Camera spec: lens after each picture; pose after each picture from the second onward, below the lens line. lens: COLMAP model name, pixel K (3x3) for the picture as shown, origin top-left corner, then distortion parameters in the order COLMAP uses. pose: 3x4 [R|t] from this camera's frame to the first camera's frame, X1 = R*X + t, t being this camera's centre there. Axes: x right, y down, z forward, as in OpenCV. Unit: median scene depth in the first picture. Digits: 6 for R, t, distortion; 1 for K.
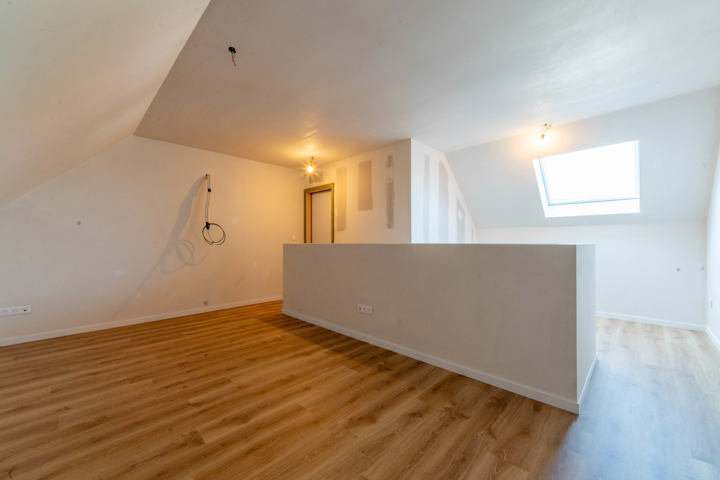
lens RADIAL K [[289.4, 0, 361.3], [0, 289.4, 240.7], [0, 0, 1]] dist [0.002013, 0.000070]
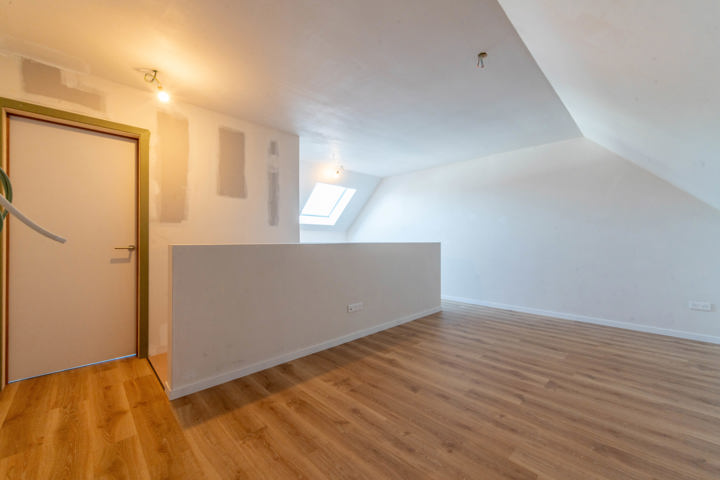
lens RADIAL K [[289.4, 0, 361.4], [0, 289.4, 239.9], [0, 0, 1]] dist [0.002013, 0.000070]
pose [[0.003972, 0.005430, 0.999977, -1.073045], [0.001081, 0.999985, -0.005434, 0.006316], [-0.999992, 0.001102, 0.003966, 1.041892]]
